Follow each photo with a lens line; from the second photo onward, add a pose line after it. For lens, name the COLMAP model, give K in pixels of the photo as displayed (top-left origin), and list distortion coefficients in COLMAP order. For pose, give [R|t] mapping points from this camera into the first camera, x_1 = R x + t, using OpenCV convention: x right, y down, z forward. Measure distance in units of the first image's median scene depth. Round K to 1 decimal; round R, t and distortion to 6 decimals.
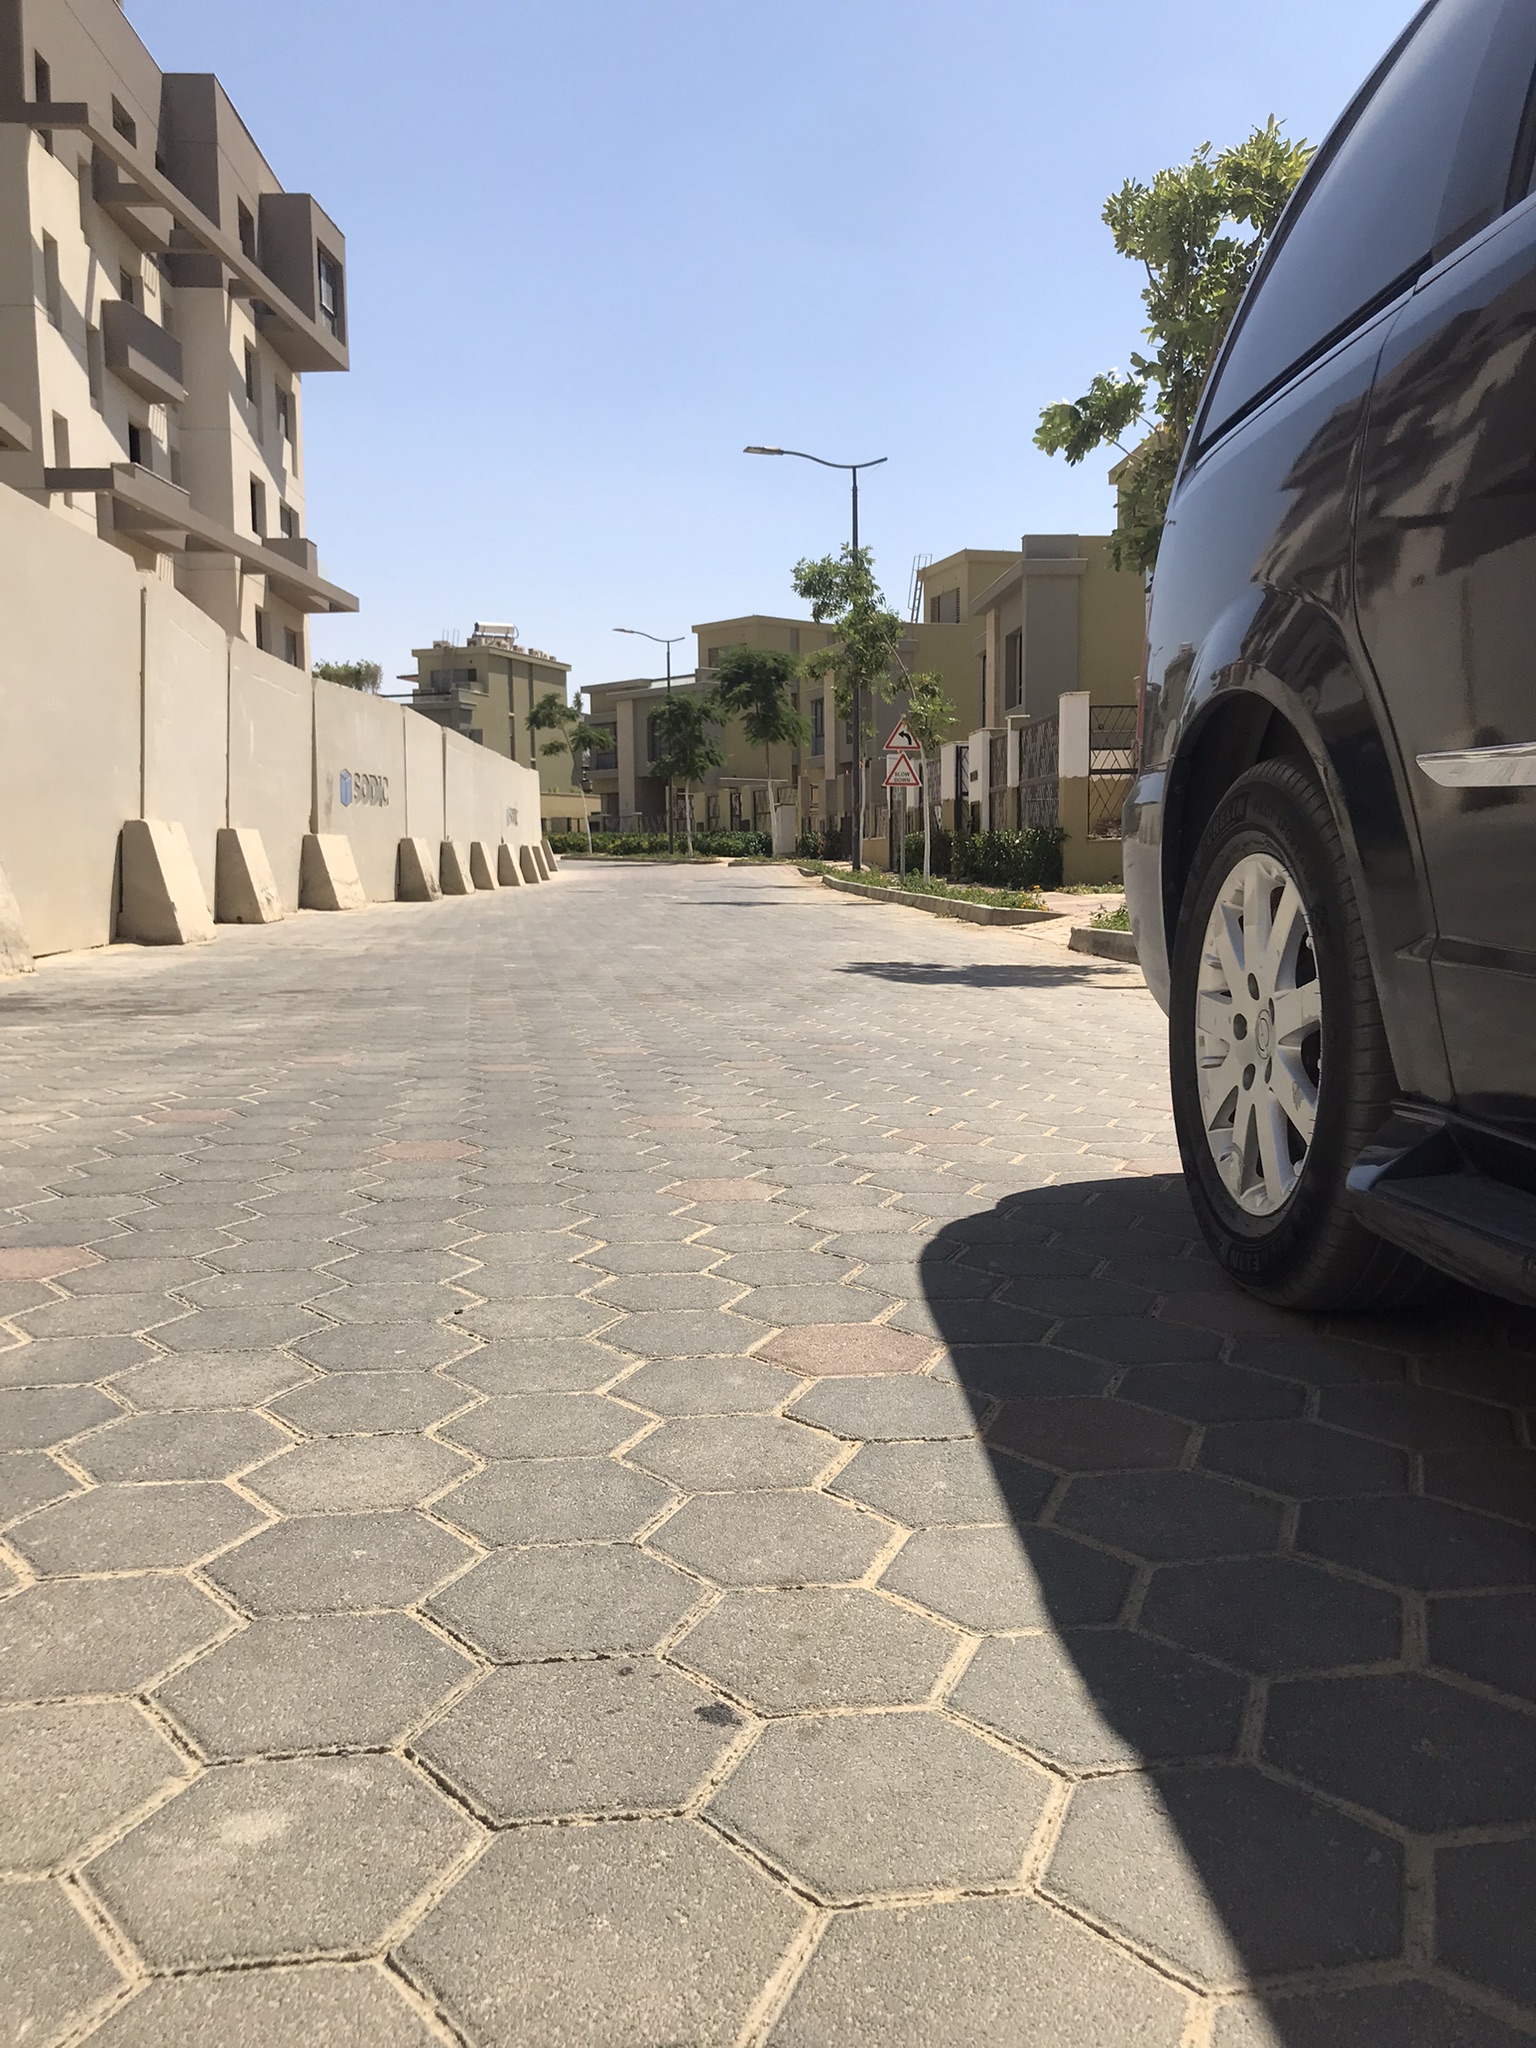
lens RADIAL K [[1681.3, 0, 769.8], [0, 1681.3, 1000.2], [0, 0, 1]] dist [0.113618, -0.313474]
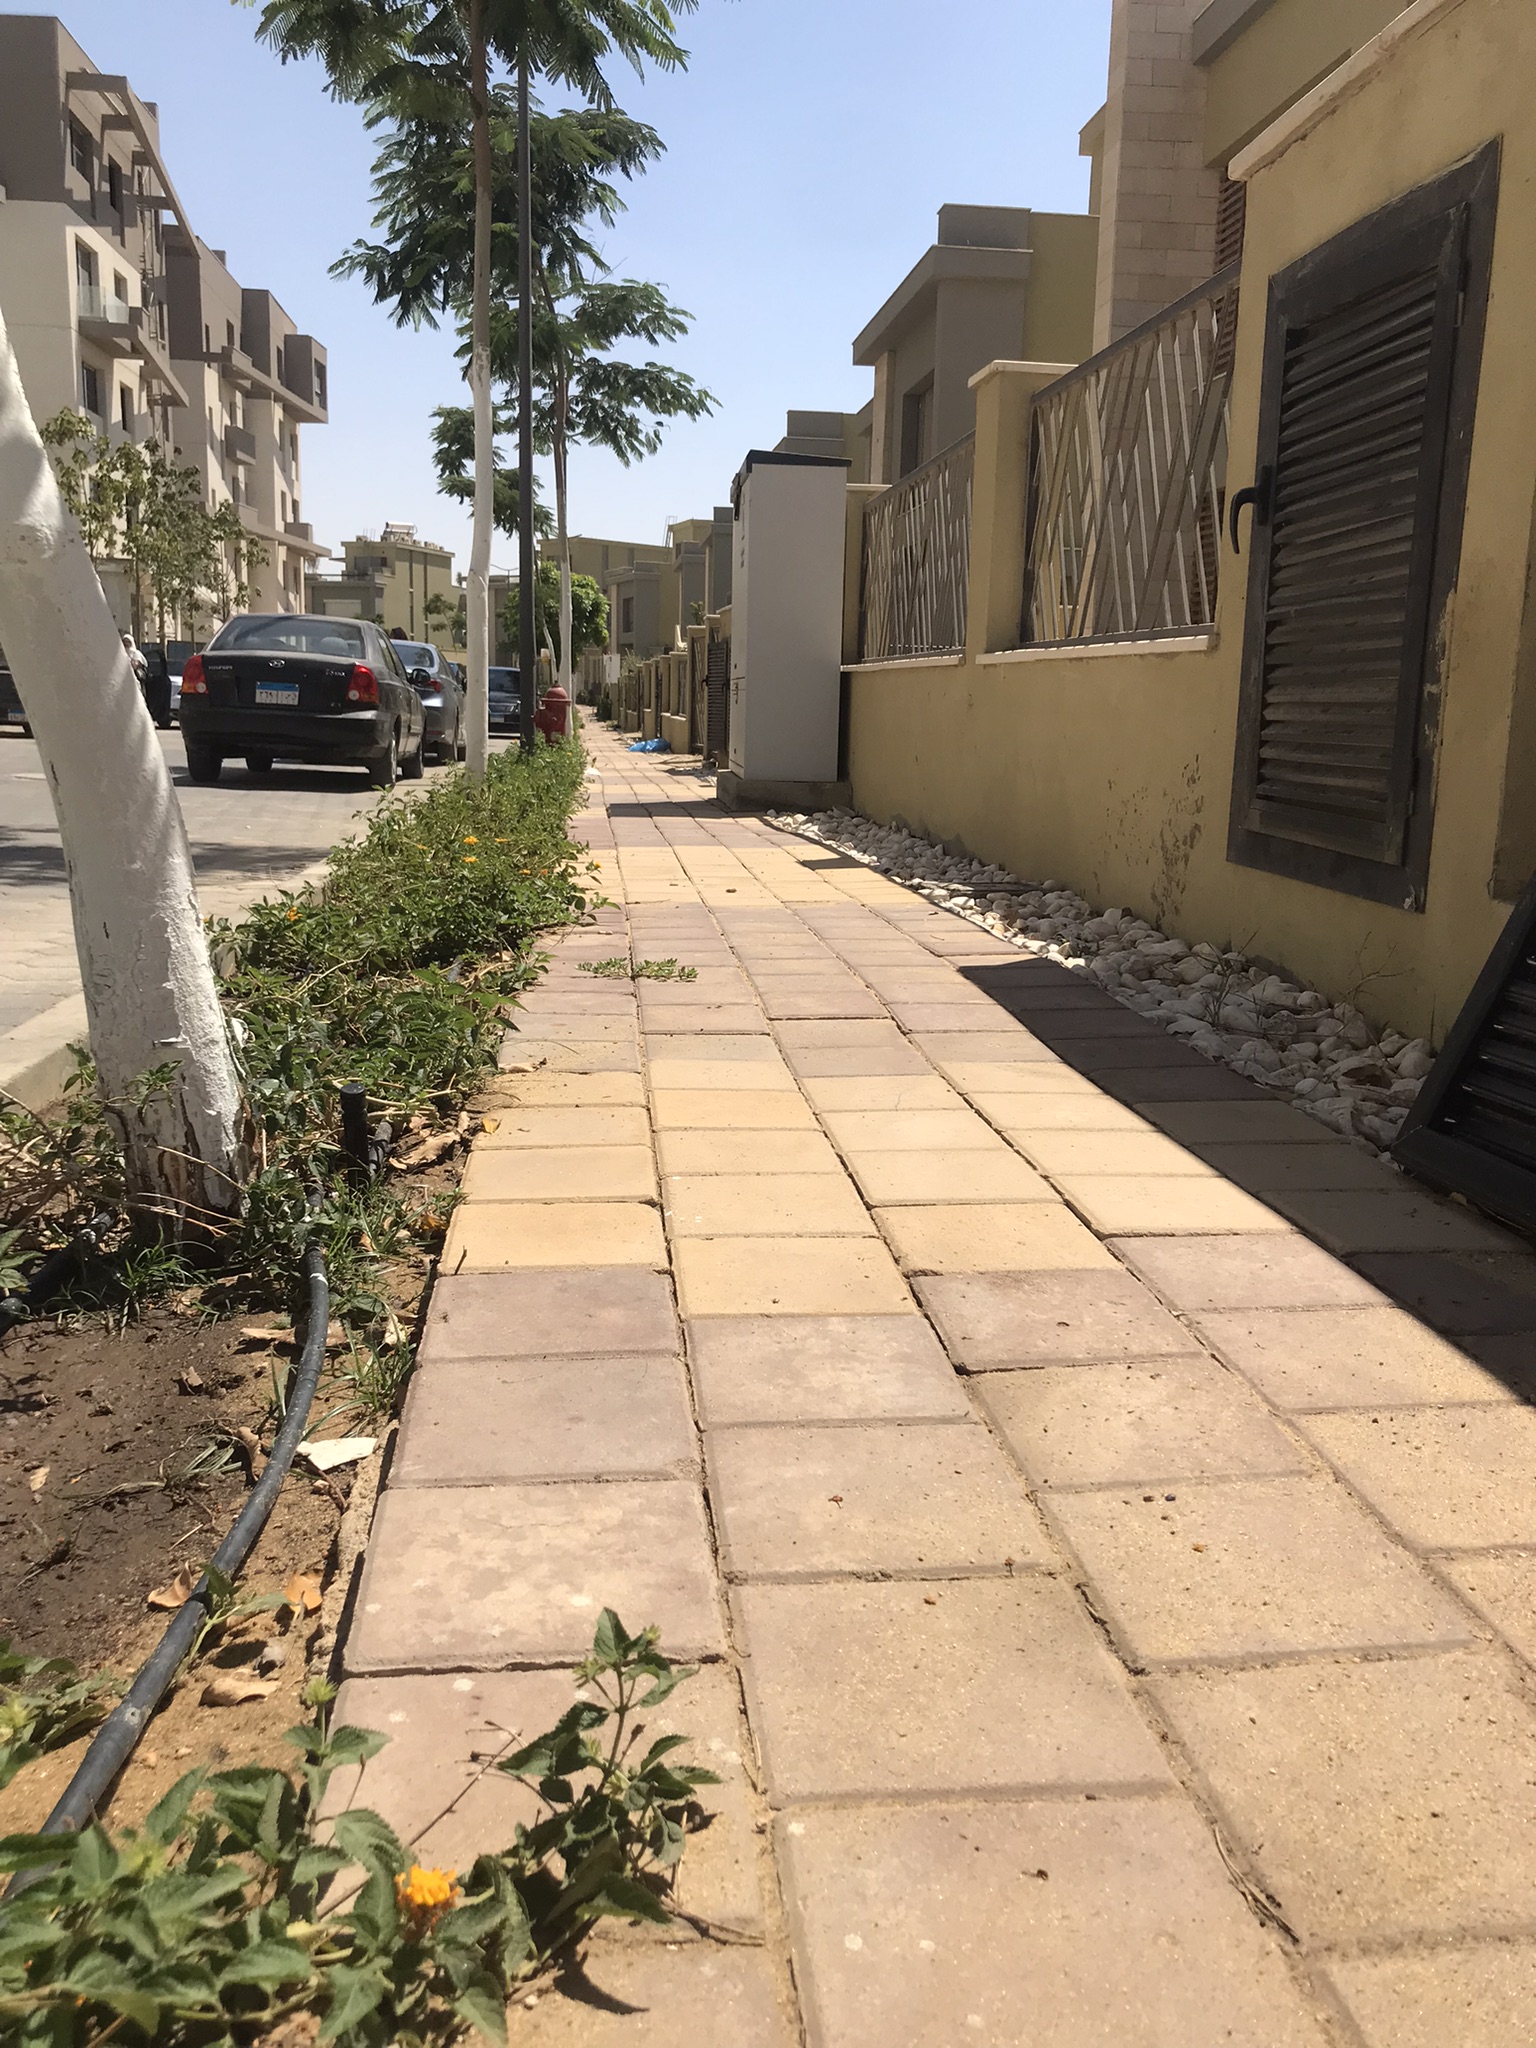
lens RADIAL K [[1689.3, 0, 787.7], [0, 1689.3, 1017.4], [0, 0, 1]] dist [0.205382, -0.747815]
pose [[0.997131, 0.023678, 0.071902, 0.406705], [-0.030757, 0.994611, 0.099007, 0.210873], [-0.069170, -0.100934, 0.992486, -2.929405]]
